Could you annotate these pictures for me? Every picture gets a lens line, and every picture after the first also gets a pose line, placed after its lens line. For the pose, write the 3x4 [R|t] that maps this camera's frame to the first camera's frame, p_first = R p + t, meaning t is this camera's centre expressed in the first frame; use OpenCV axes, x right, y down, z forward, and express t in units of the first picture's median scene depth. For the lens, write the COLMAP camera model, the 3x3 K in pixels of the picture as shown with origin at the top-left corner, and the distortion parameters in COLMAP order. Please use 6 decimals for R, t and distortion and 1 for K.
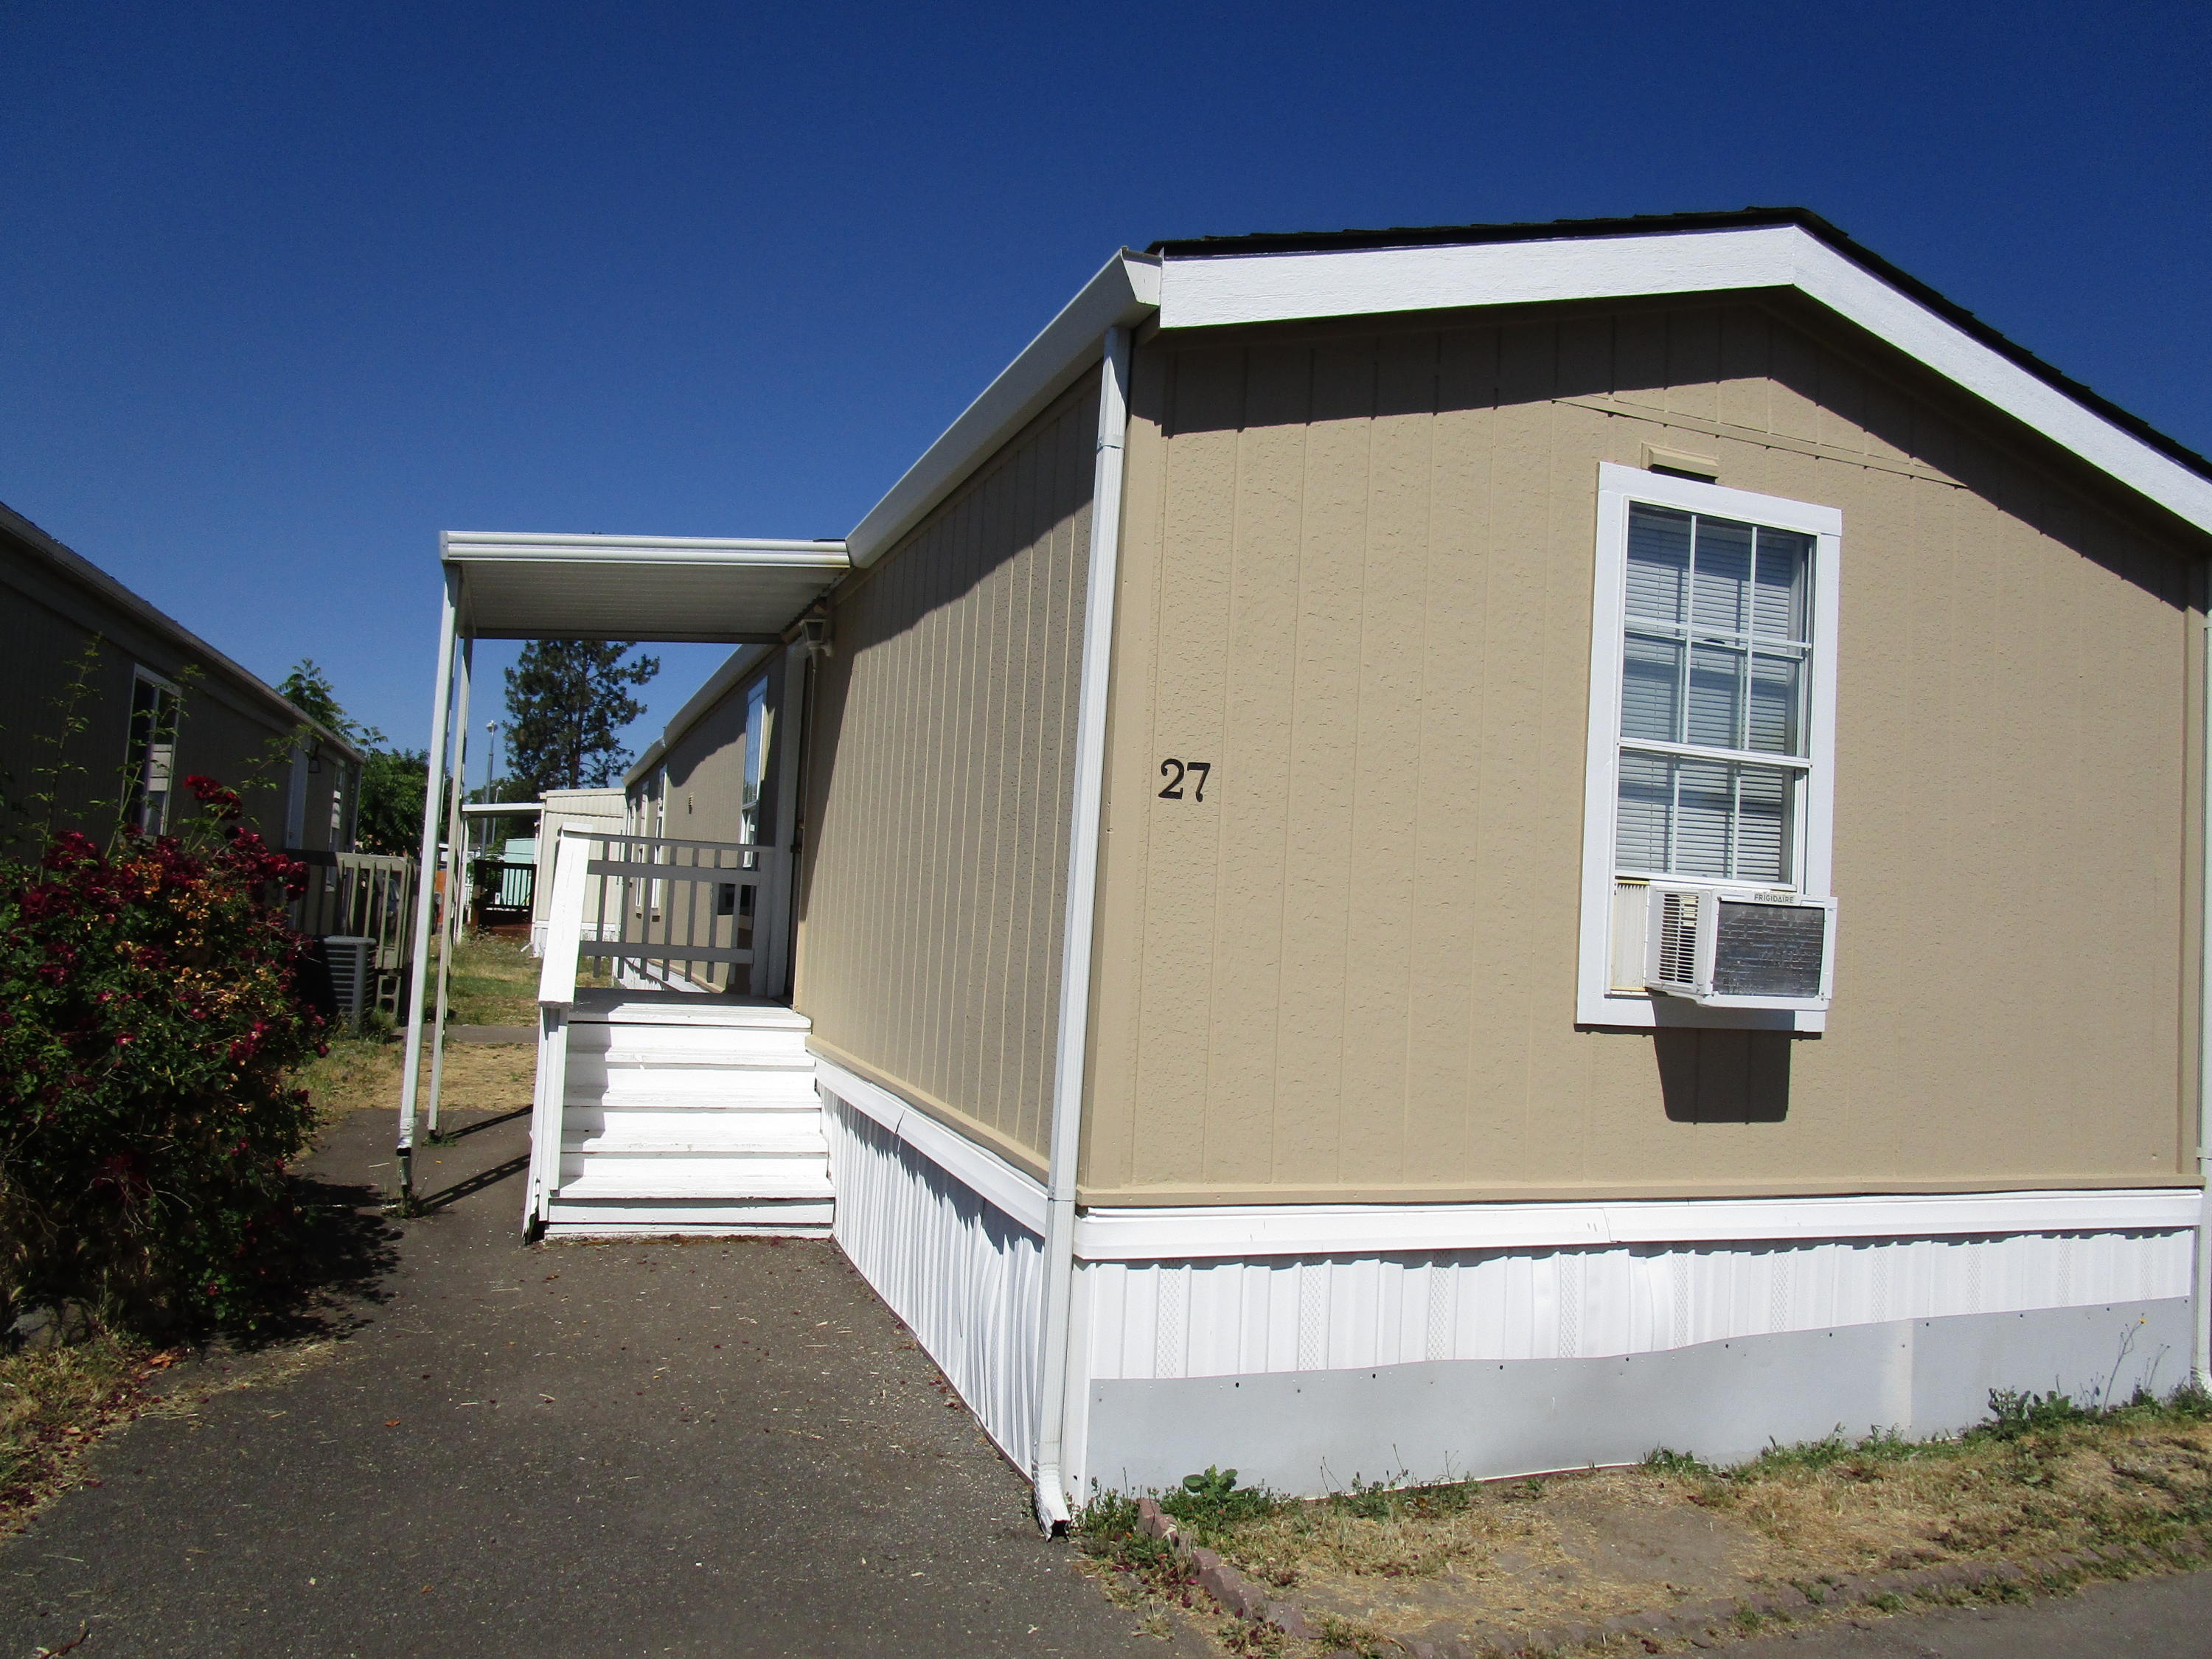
lens RADIAL K [[1569.8, 0, 1104.5], [0, 1569.8, 820.5], [0, 0, 1]] dist [-0.035421, 0.004718]
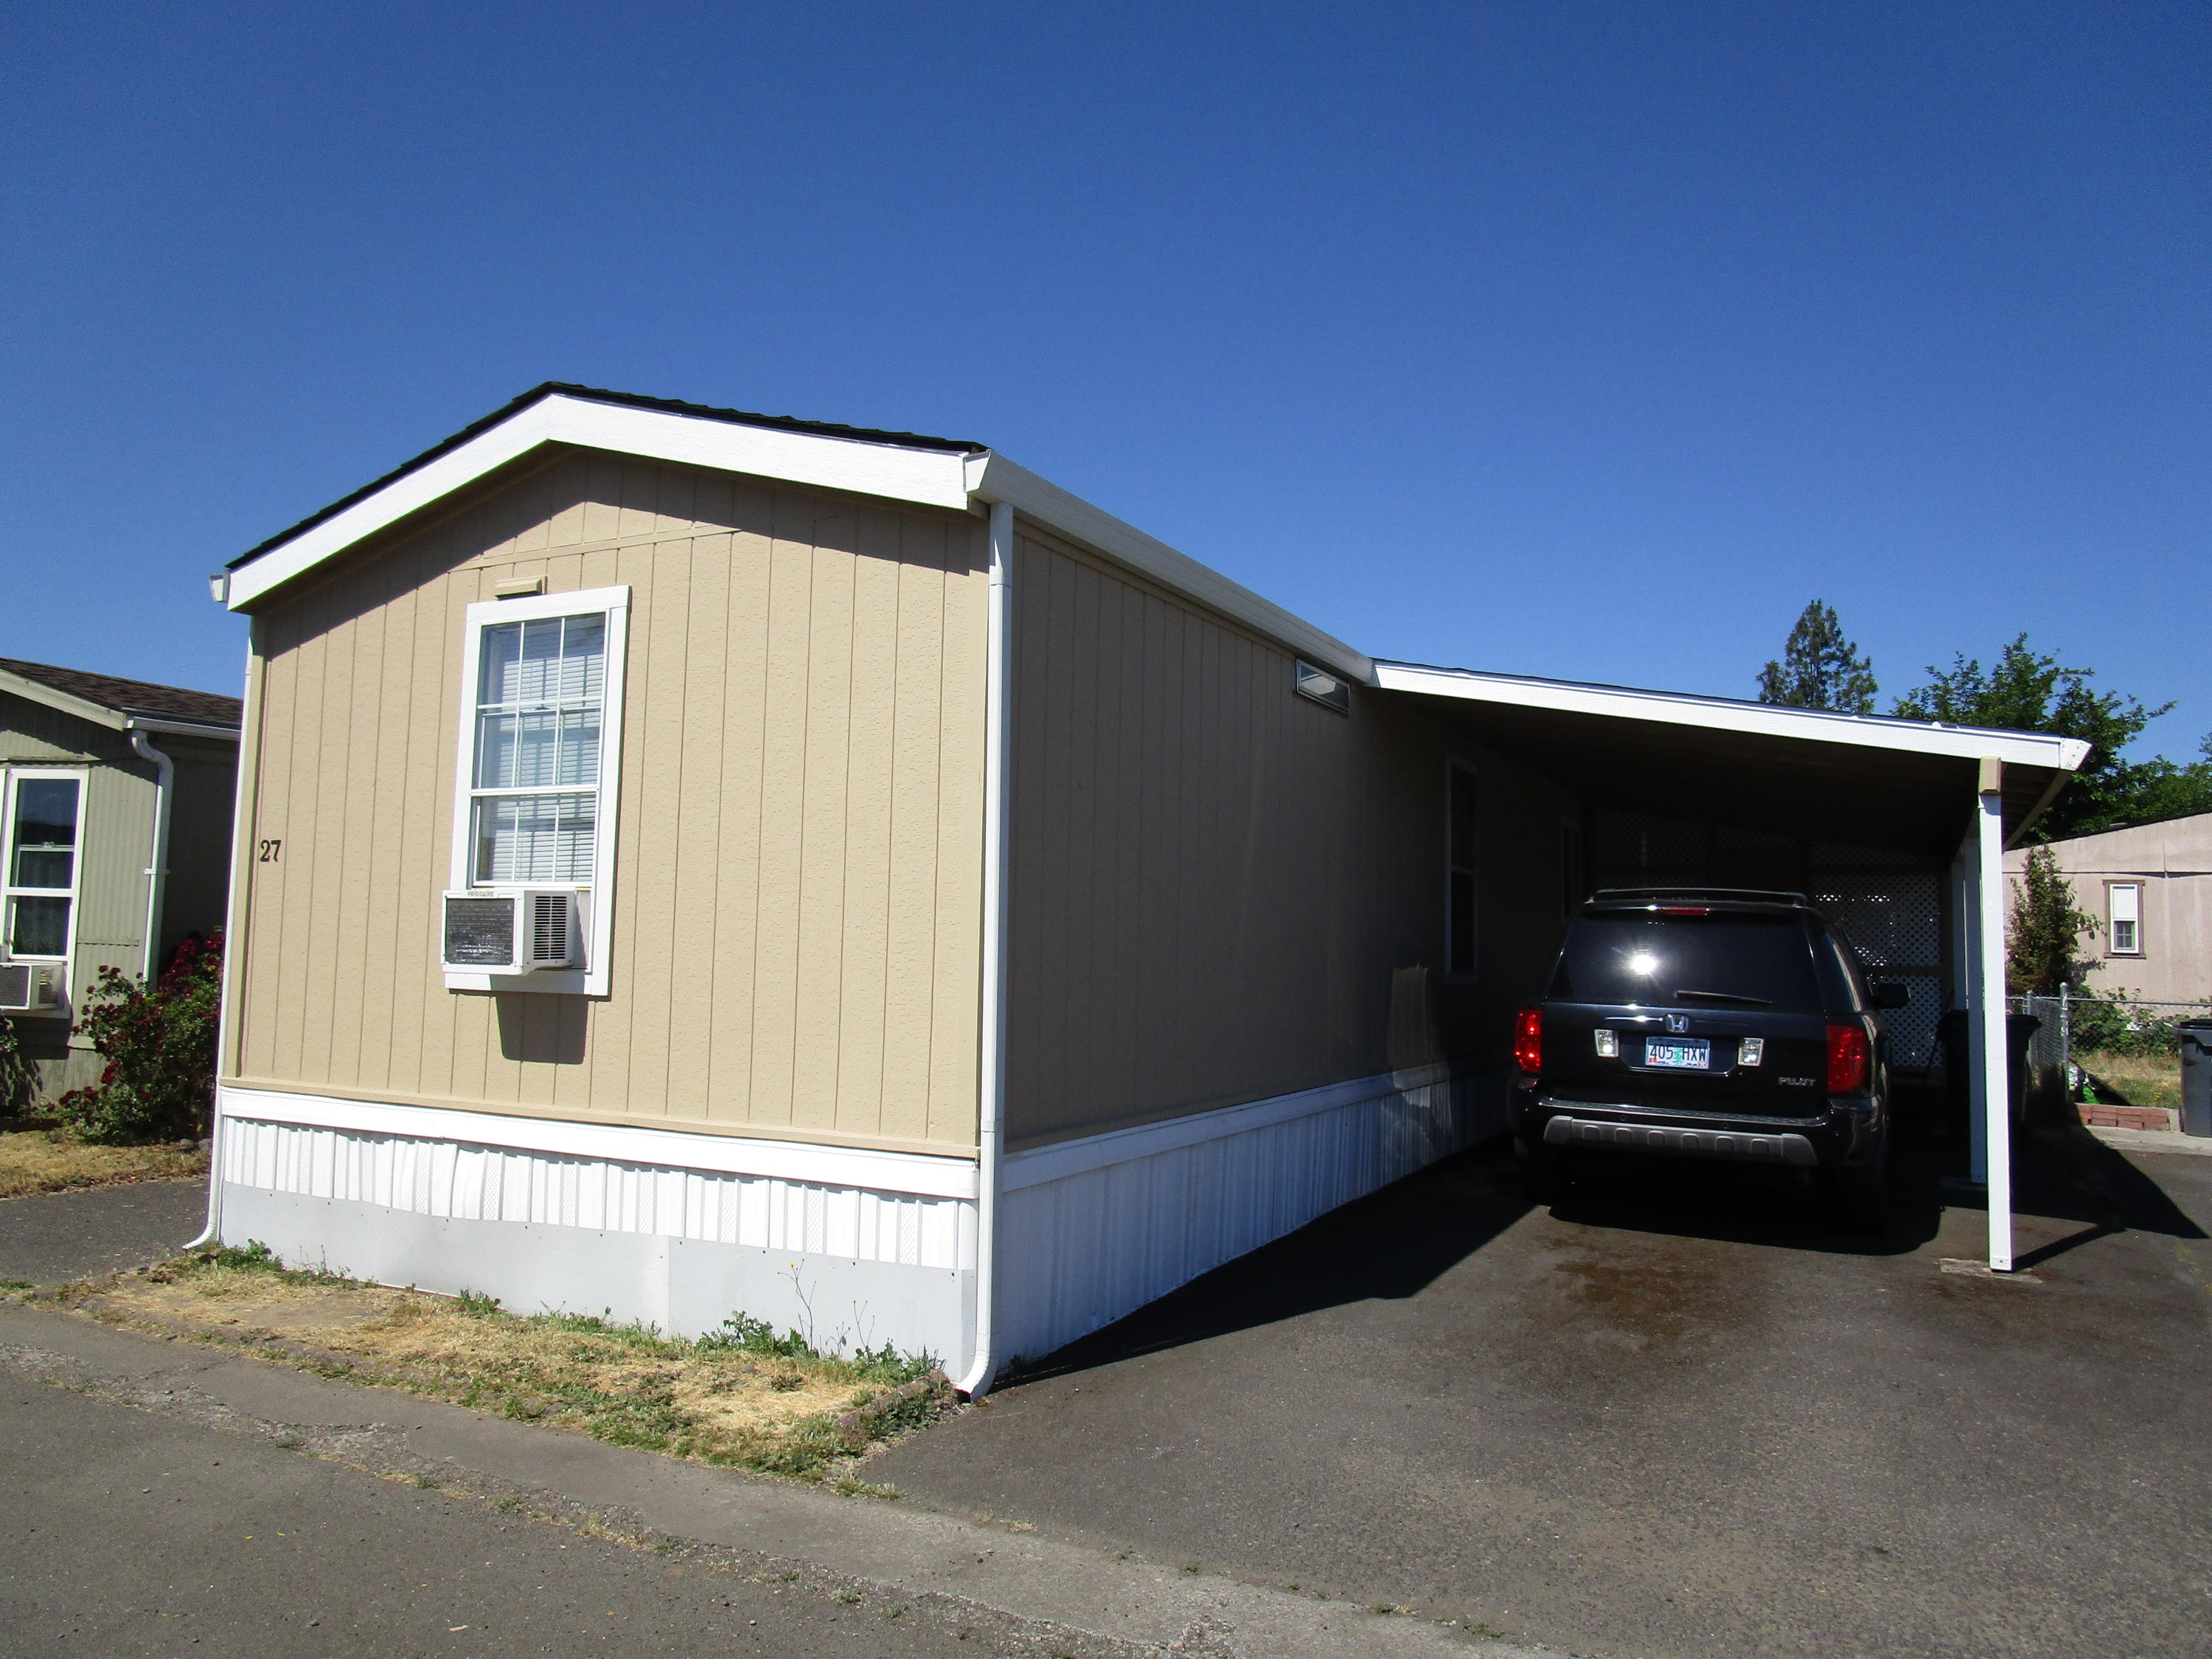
lens RADIAL K [[1569.8, 0, 1104.5], [0, 1569.8, 820.5], [0, 0, 1]] dist [-0.035421, 0.004718]
pose [[0.667920, -0.104732, -0.736827, 1.617163], [0.062764, 0.994449, -0.084456, 0.121488], [0.741581, 0.010164, 0.670786, 0.423087]]
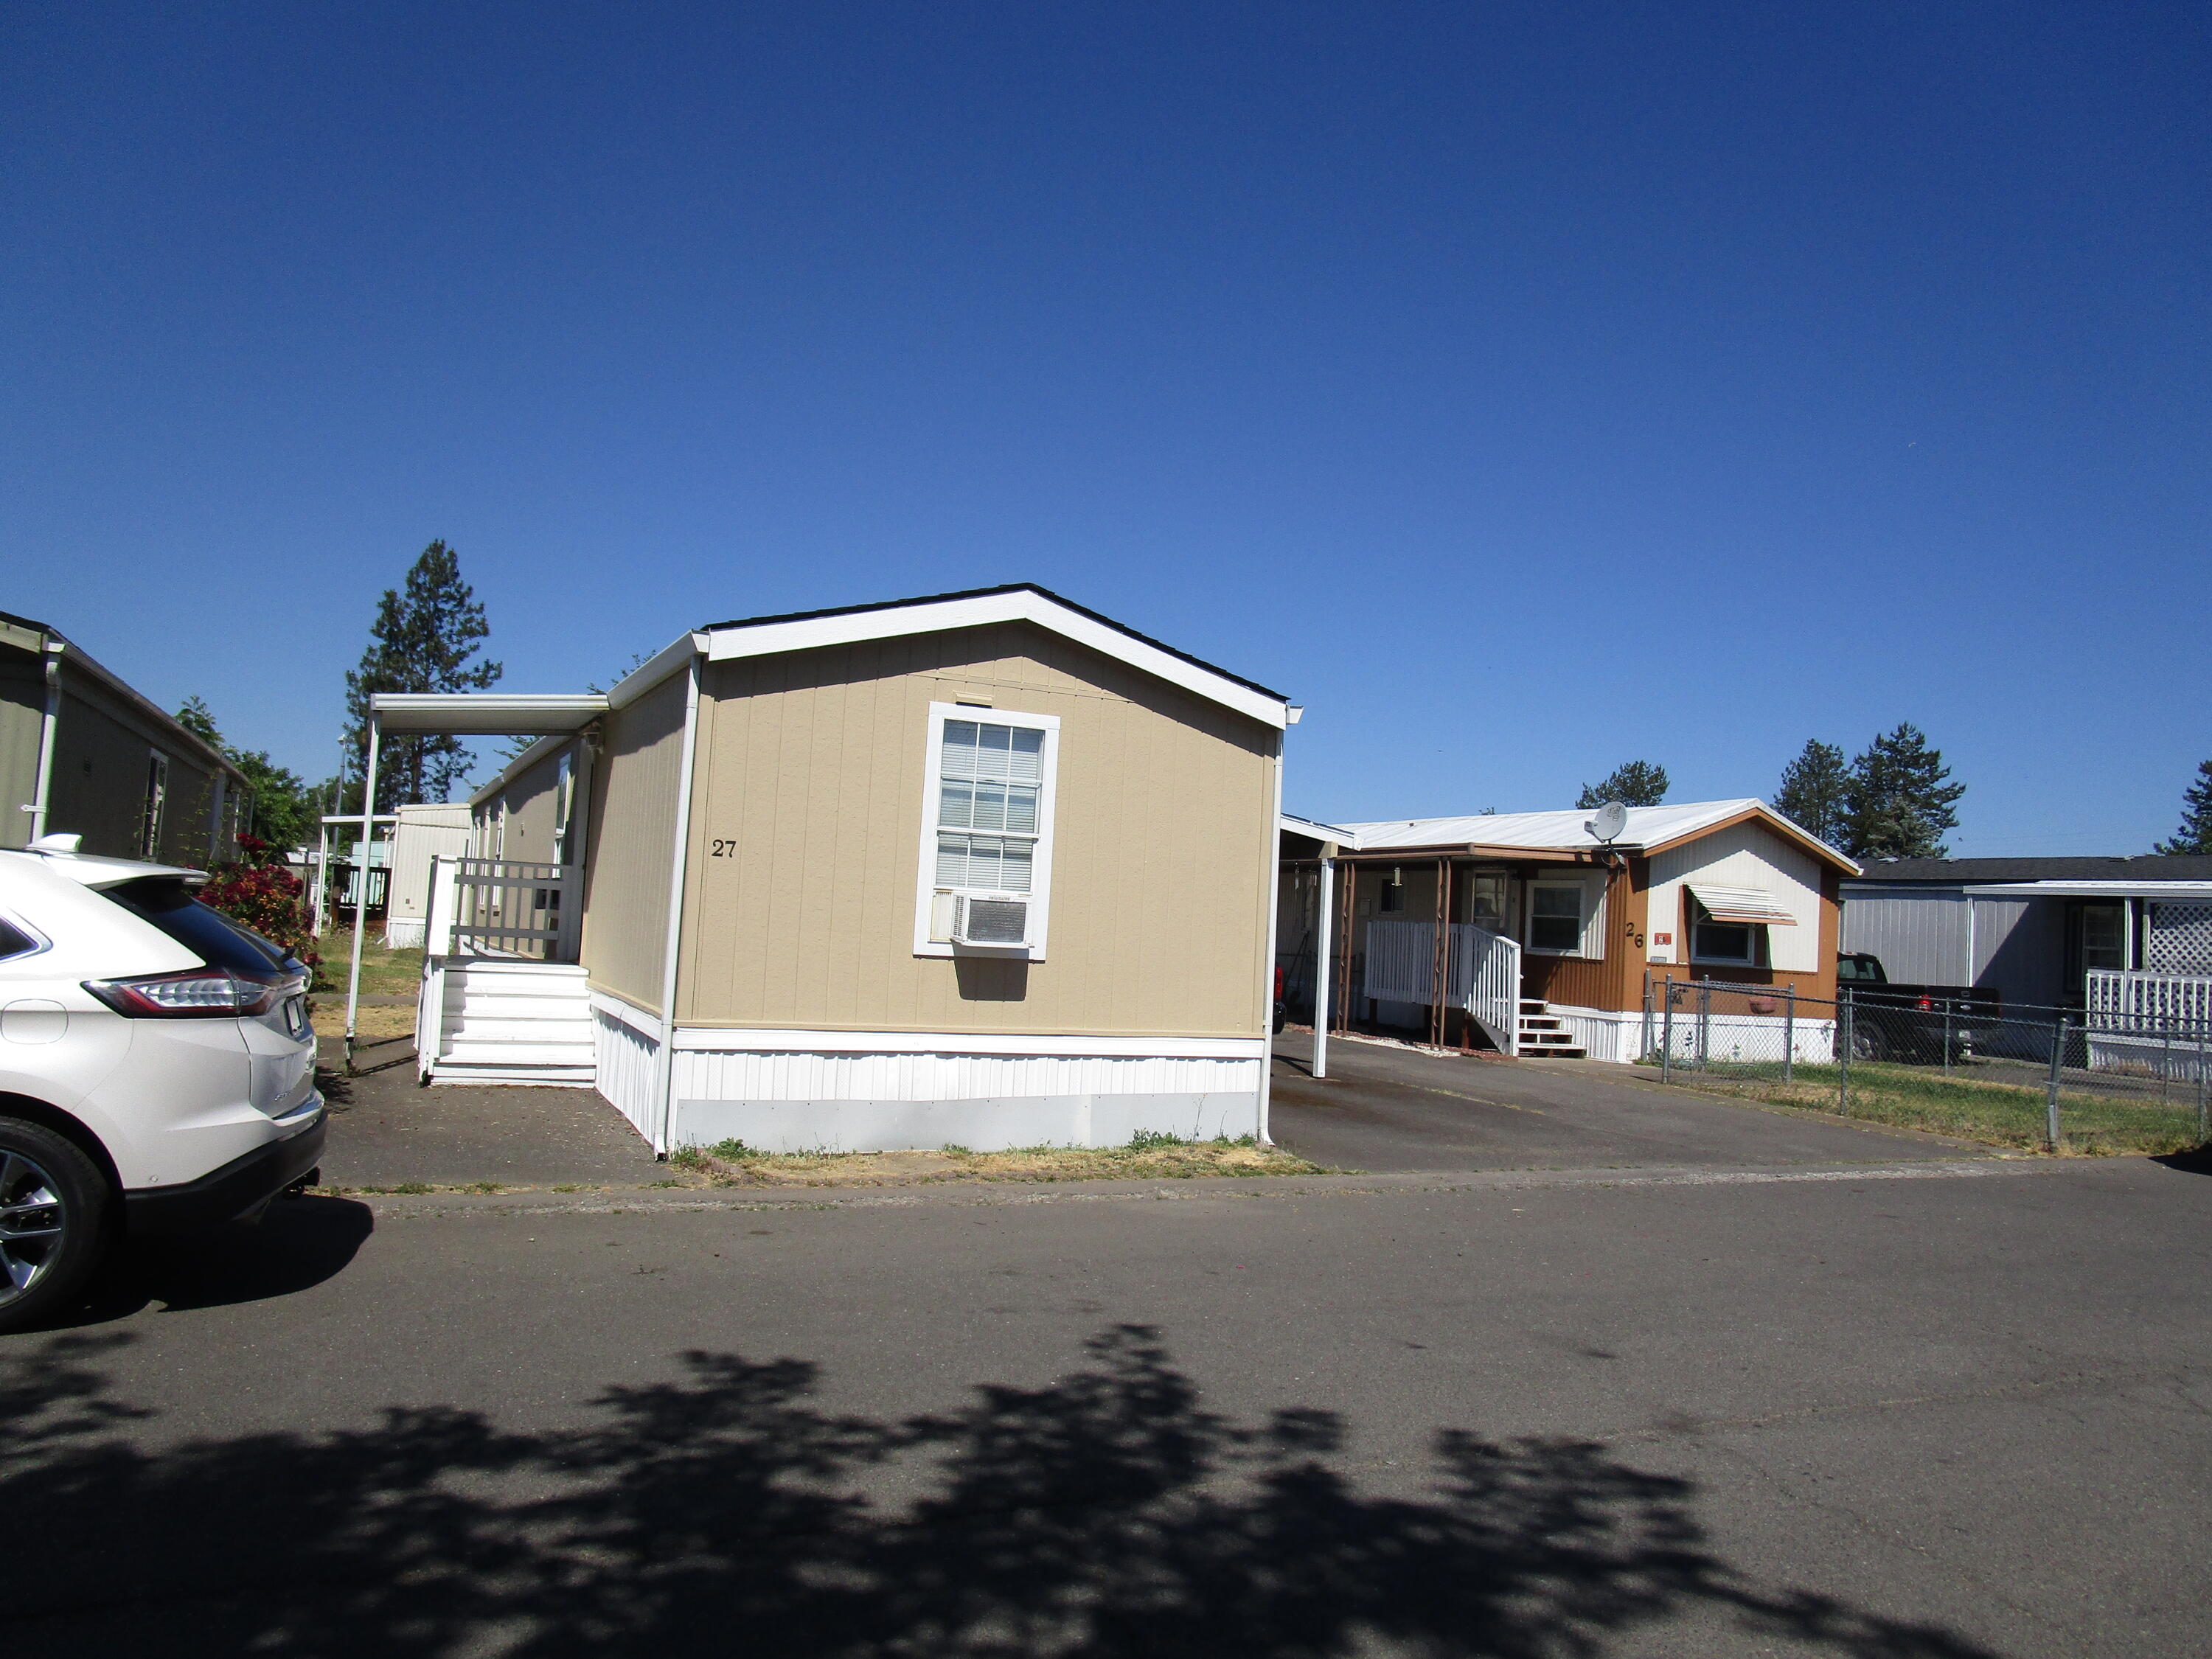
lens RADIAL K [[1569.8, 0, 1104.5], [0, 1569.8, 820.5], [0, 0, 1]] dist [-0.035421, 0.004718]
pose [[0.995868, 0.002914, 0.090766, 0.330605], [-0.002989, 0.999995, 0.000686, -0.057656], [-0.090763, -0.000955, 0.995872, -1.131433]]
